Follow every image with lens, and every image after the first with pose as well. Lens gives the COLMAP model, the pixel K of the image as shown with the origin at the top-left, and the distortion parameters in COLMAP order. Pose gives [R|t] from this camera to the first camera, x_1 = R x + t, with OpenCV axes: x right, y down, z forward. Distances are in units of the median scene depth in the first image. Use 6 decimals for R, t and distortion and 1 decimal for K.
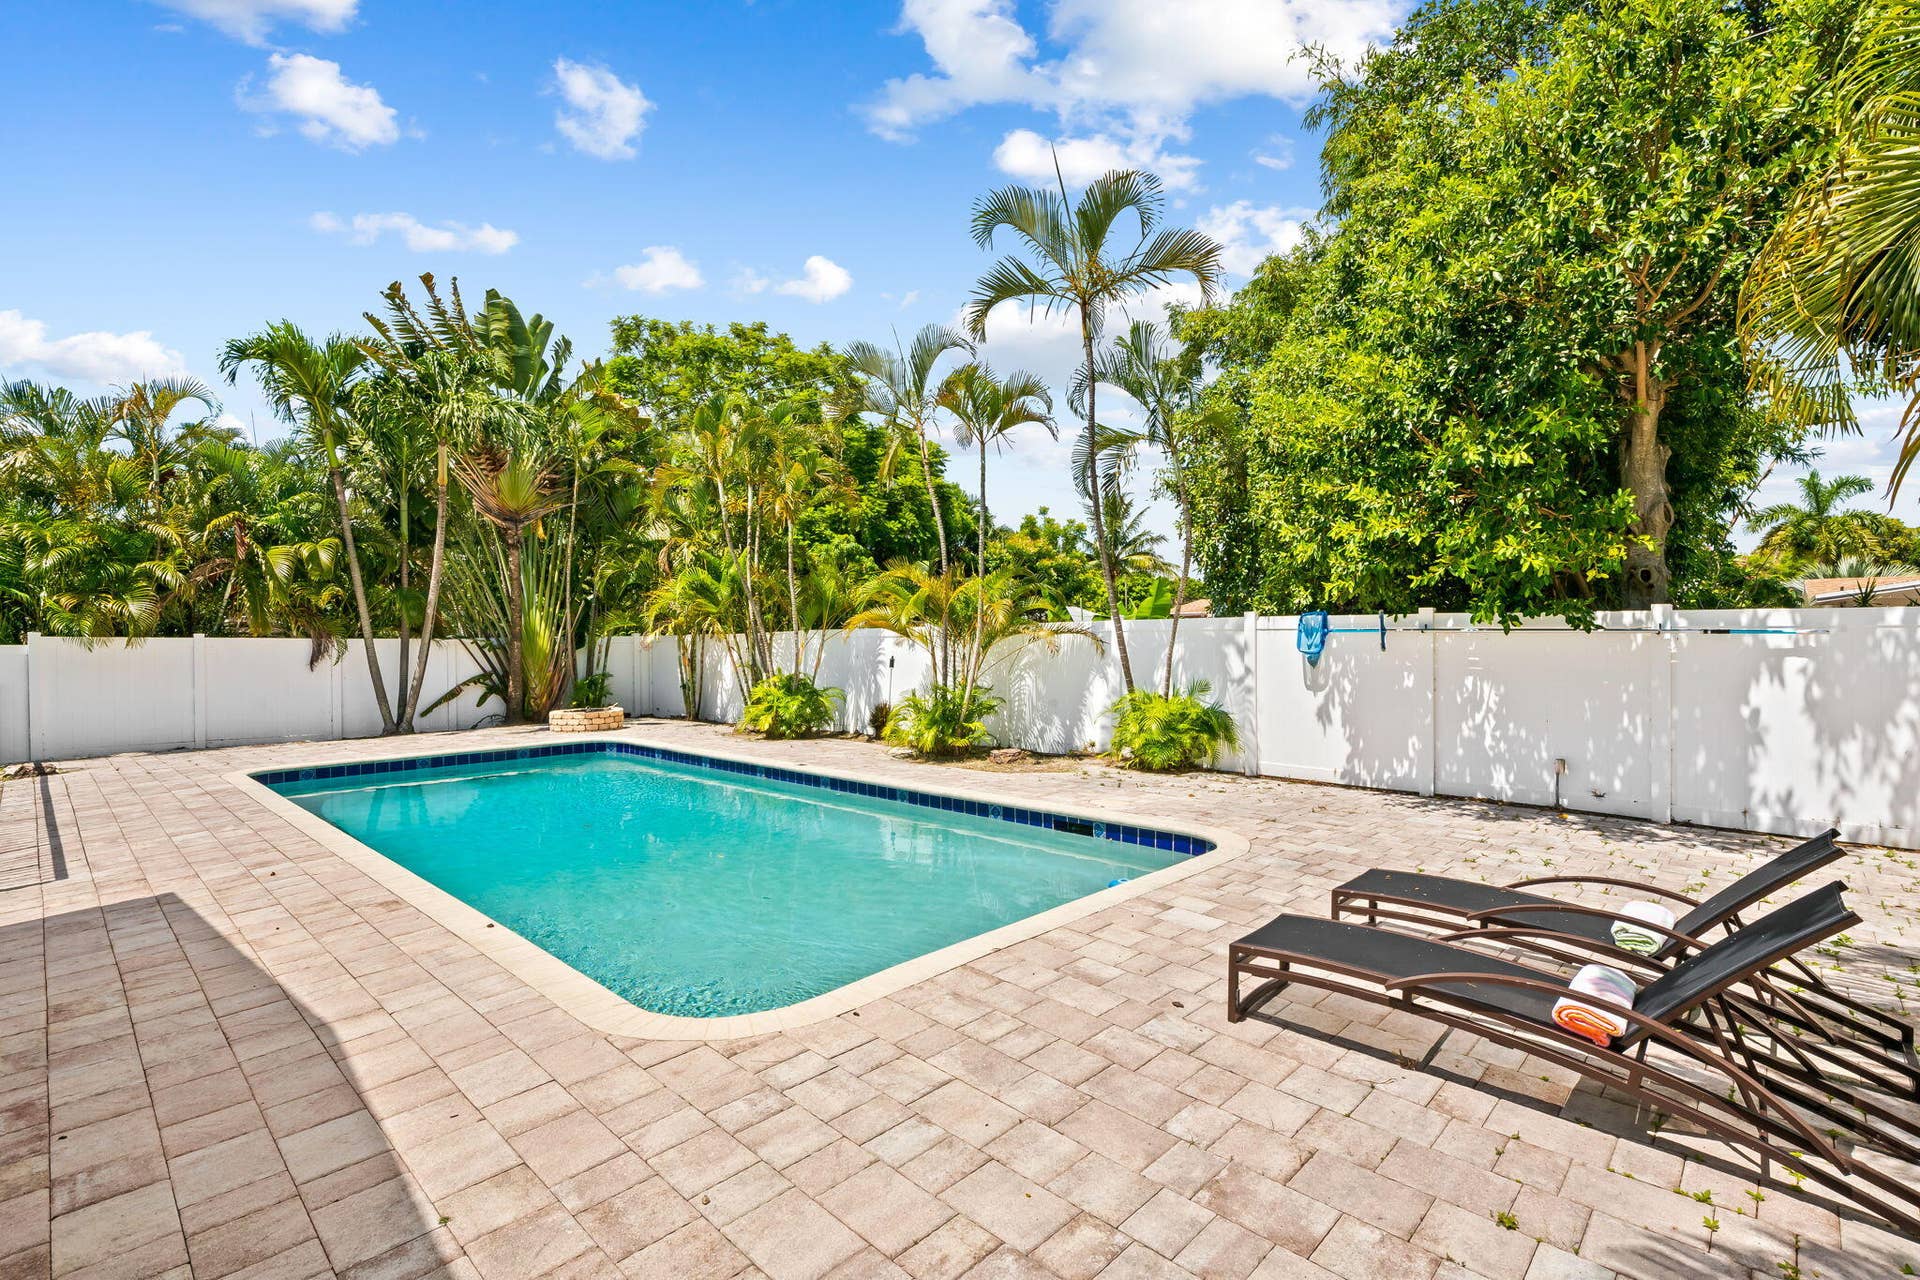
lens RADIAL K [[872.6, 0, 962.1], [0, 872.6, 636.7], [0, 0, 1]] dist [0.000394, -0.000483]
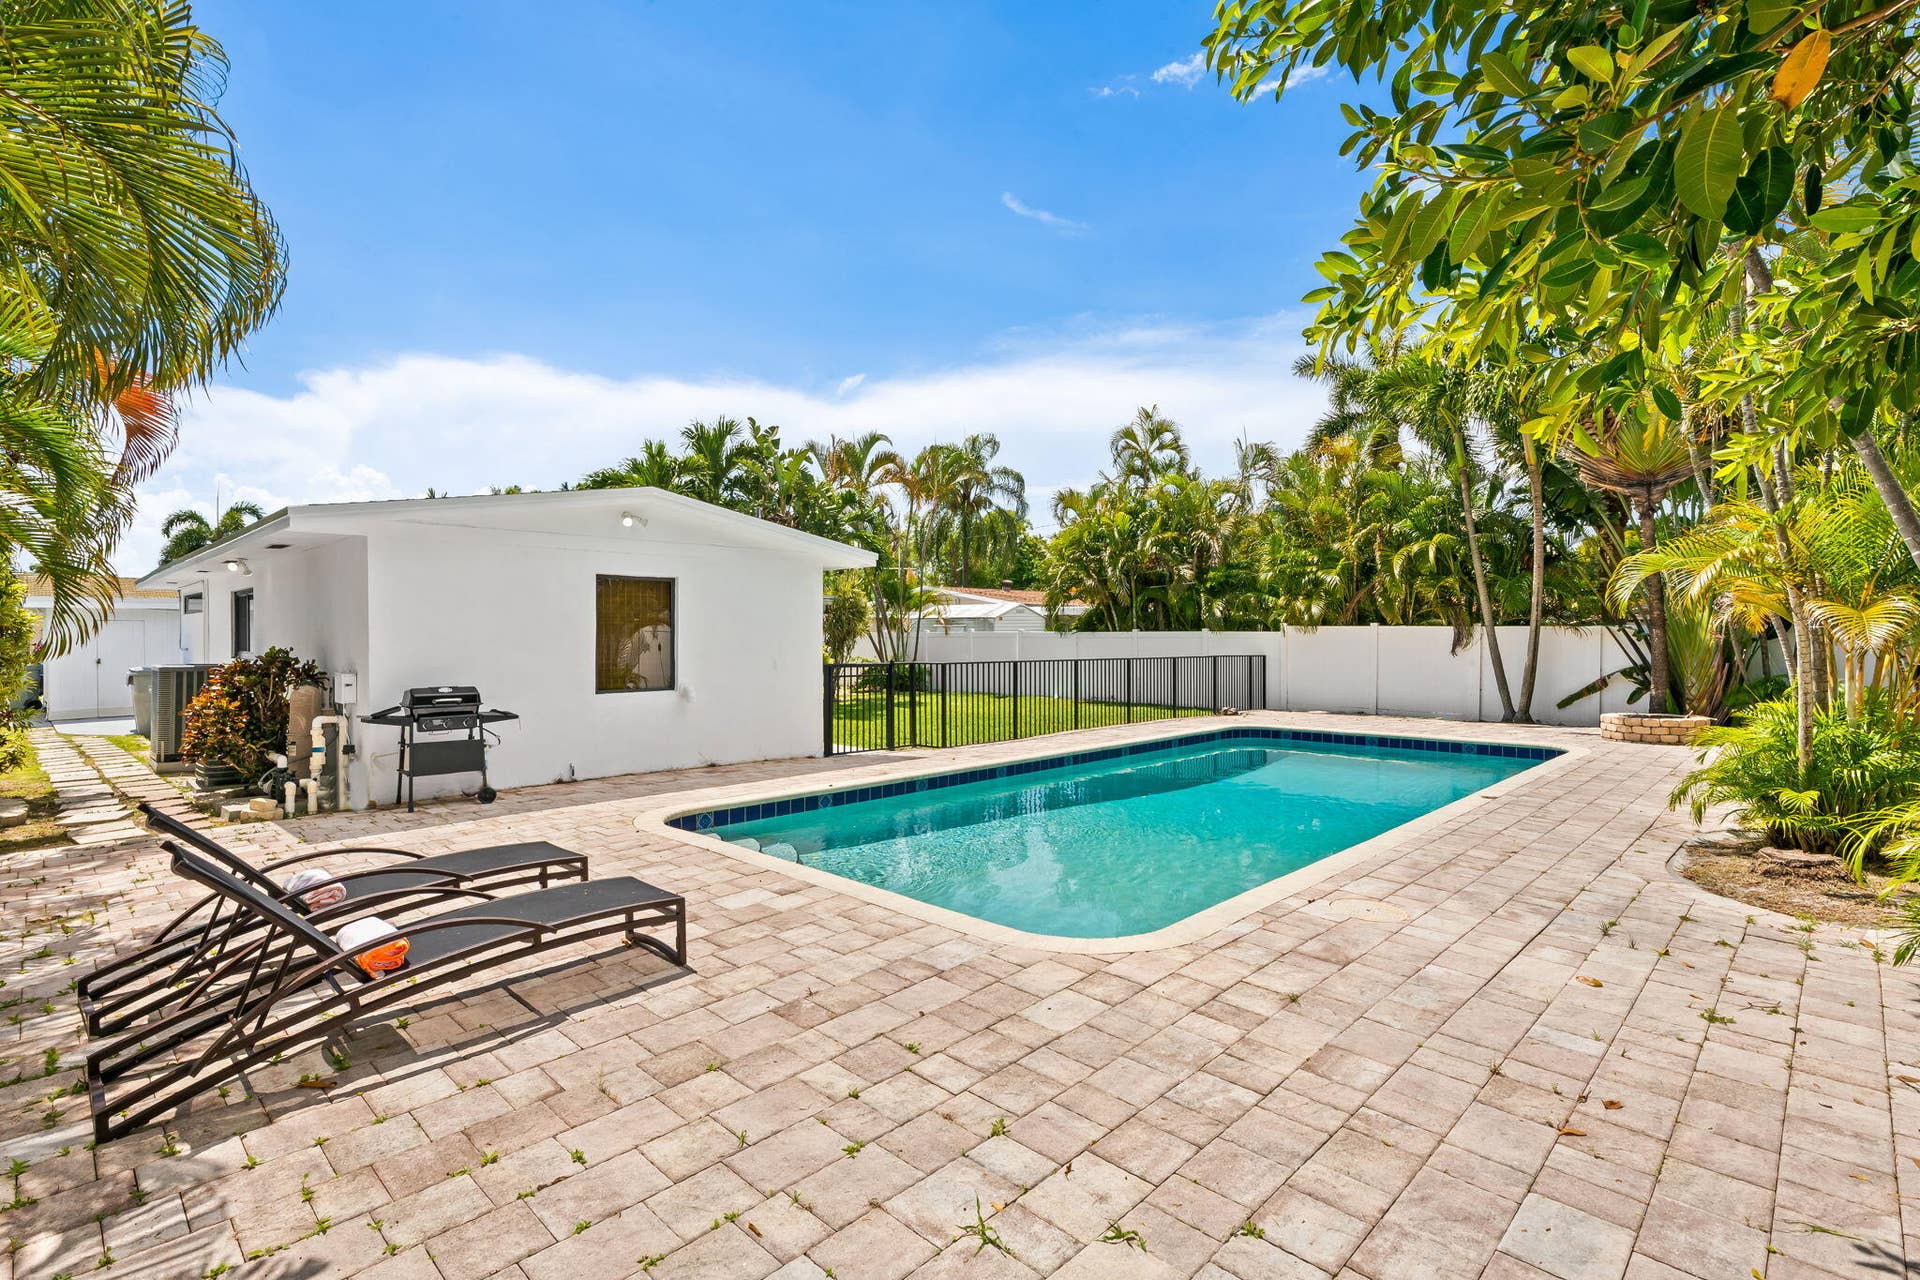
lens RADIAL K [[917.3, 0, 961.9], [0, 917.3, 635.3], [0, 0, 1]] dist [0.004469, -0.000550]
pose [[-0.023968, 0.006430, -0.999692, 0.421749], [0.006934, 0.999956, 0.006265, 0.001481], [0.999689, -0.006782, -0.024011, 0.401973]]
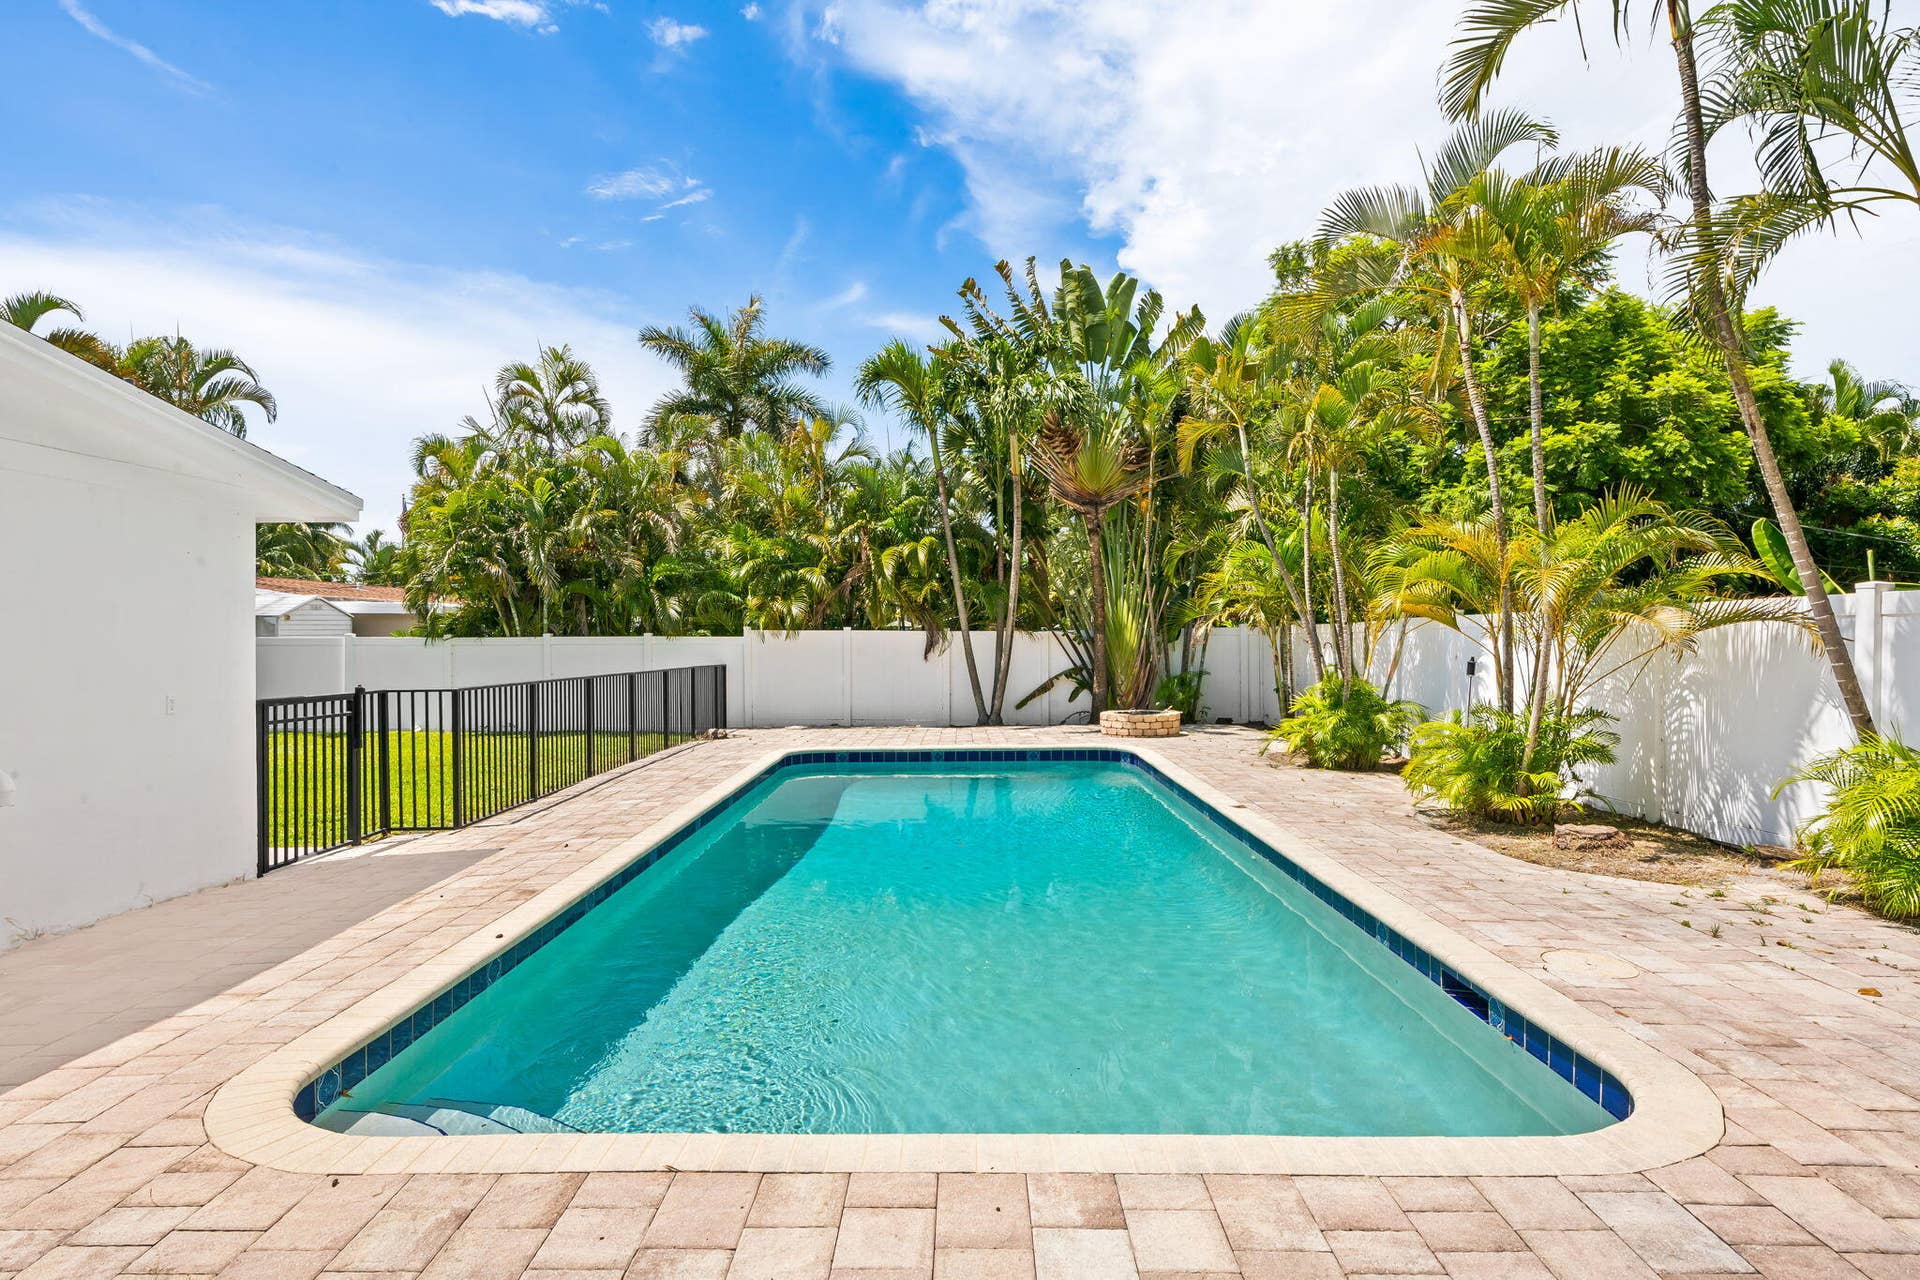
lens RADIAL K [[996.6, 0, 962.3], [0, 996.6, 639.1], [0, 0, 1]] dist [0.010727, -0.005346]
pose [[0.682827, 0.004692, -0.730565, 0.182403], [0.004532, 0.999933, 0.010658, -0.001025], [0.730566, -0.010589, 0.682760, 0.189356]]
